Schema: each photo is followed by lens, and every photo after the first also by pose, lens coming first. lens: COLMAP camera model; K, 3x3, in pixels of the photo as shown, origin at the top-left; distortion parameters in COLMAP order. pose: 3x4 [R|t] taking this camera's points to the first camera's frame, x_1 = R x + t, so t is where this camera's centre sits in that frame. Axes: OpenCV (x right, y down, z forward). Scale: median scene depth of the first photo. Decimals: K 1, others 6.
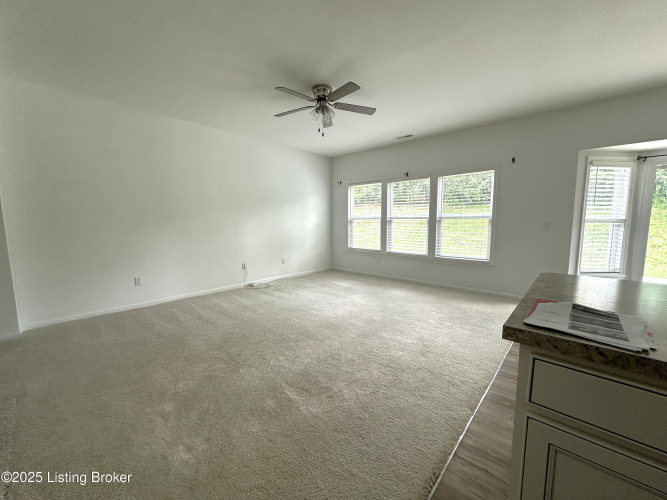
lens RADIAL K [[265.1, 0, 334.9], [0, 265.1, 250.7], [0, 0, 1]] dist [-0.001842, 0.000298]
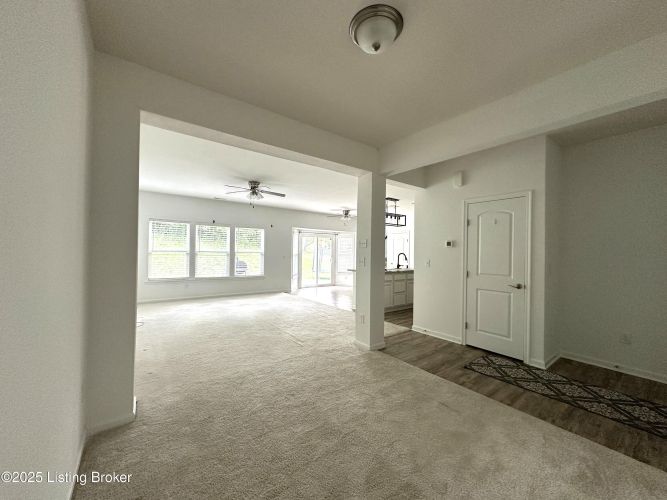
lens RADIAL K [[265.1, 0, 336.5], [0, 265.1, 251.3], [0, 0, 1]] dist [-0.001842, 0.000298]
pose [[0.174392, 0.008496, 0.984640, -1.095588], [0.092480, 0.995401, -0.024968, -0.032650], [-0.980324, 0.095414, 0.172804, 0.120536]]
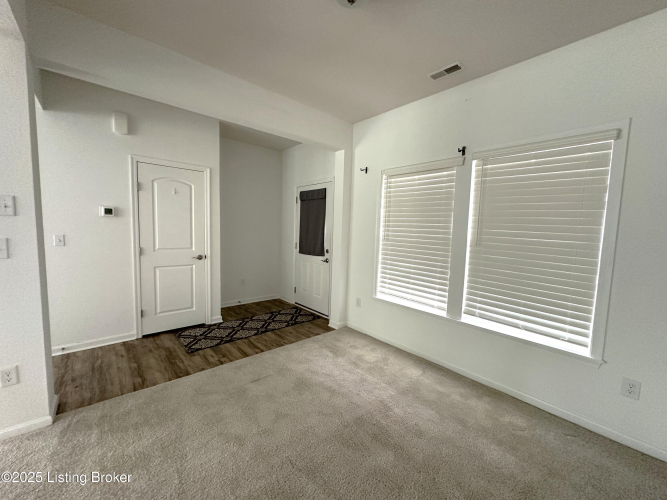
lens RADIAL K [[265.1, 0, 332.3], [0, 265.1, 247.8], [0, 0, 1]] dist [-0.001842, 0.000298]
pose [[-0.994130, -0.037070, 0.101643, -0.765970], [-0.017466, 0.982136, 0.187363, -0.084414], [-0.106773, 0.184488, -0.977018, 0.457129]]
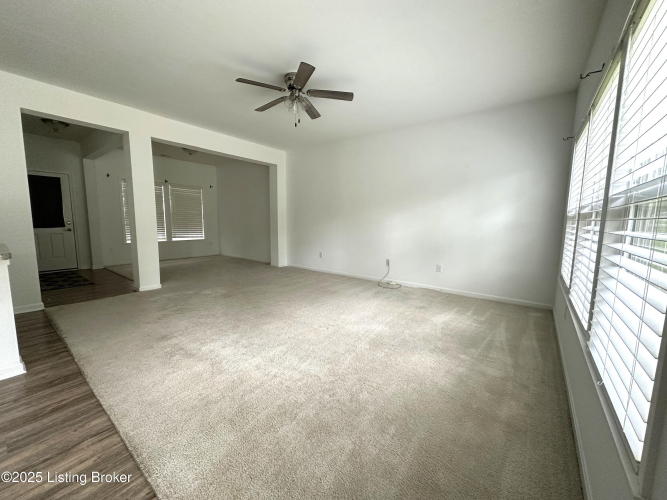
lens RADIAL K [[265.1, 0, 333.6], [0, 265.1, 251.5], [0, 0, 1]] dist [-0.001842, 0.000298]
pose [[0.090627, 0.124397, -0.988085, 0.637239], [-0.123015, 0.985968, 0.112847, -0.070610], [0.988258, 0.111322, 0.104658, 0.709174]]
